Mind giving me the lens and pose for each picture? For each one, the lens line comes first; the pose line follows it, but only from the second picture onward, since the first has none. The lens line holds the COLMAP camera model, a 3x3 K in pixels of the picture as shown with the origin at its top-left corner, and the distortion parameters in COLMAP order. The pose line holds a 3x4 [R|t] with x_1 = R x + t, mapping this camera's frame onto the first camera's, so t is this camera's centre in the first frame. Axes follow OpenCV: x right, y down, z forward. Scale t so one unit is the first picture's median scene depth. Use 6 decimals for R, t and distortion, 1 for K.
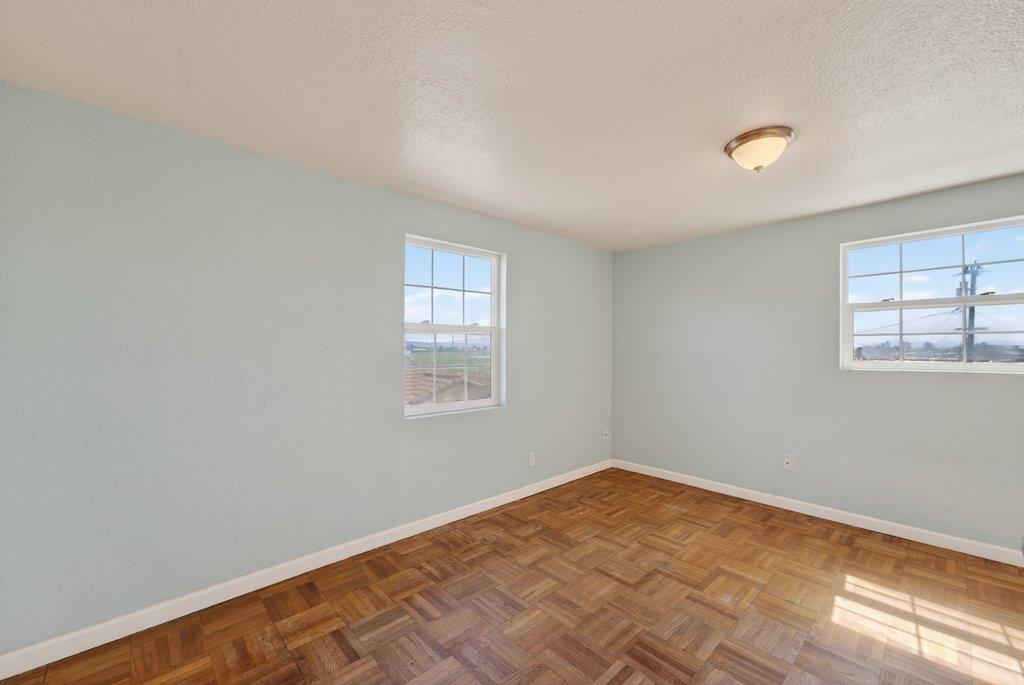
lens RADIAL K [[411.0, 0, 509.9], [0, 411.0, 344.7], [0, 0, 1]] dist [0.003379, 0.000591]
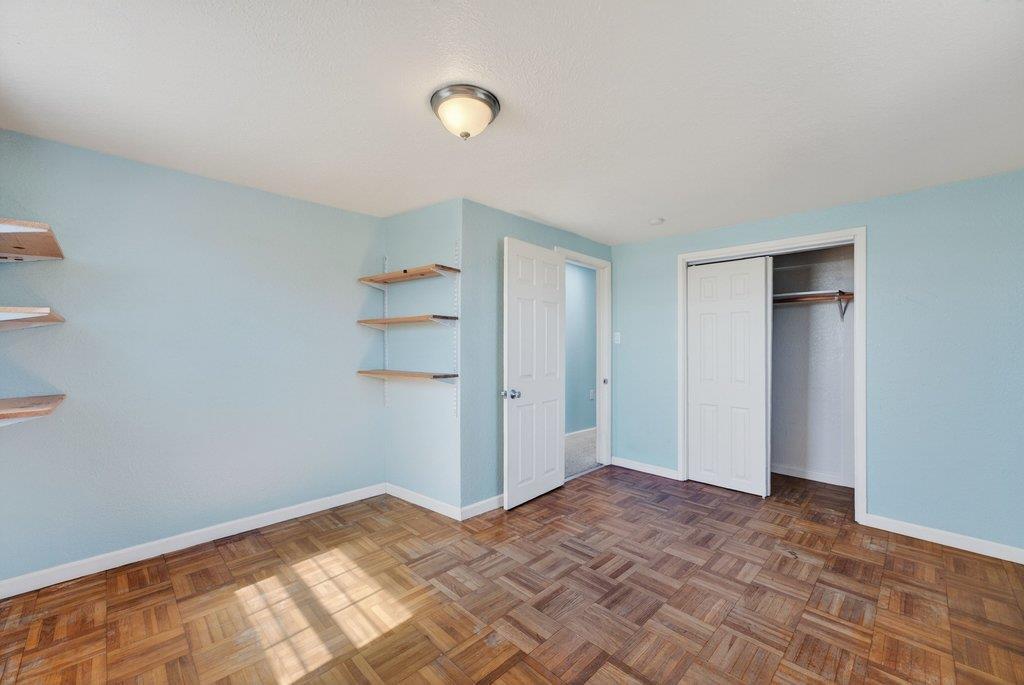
lens RADIAL K [[411.0, 0, 513.8], [0, 411.0, 343.3], [0, 0, 1]] dist [0.003379, 0.000591]
pose [[-0.999048, -0.007764, -0.042933, 0.564807], [-0.007418, 0.999939, -0.008208, 0.018834], [0.042994, -0.007882, -0.999044, 1.948847]]
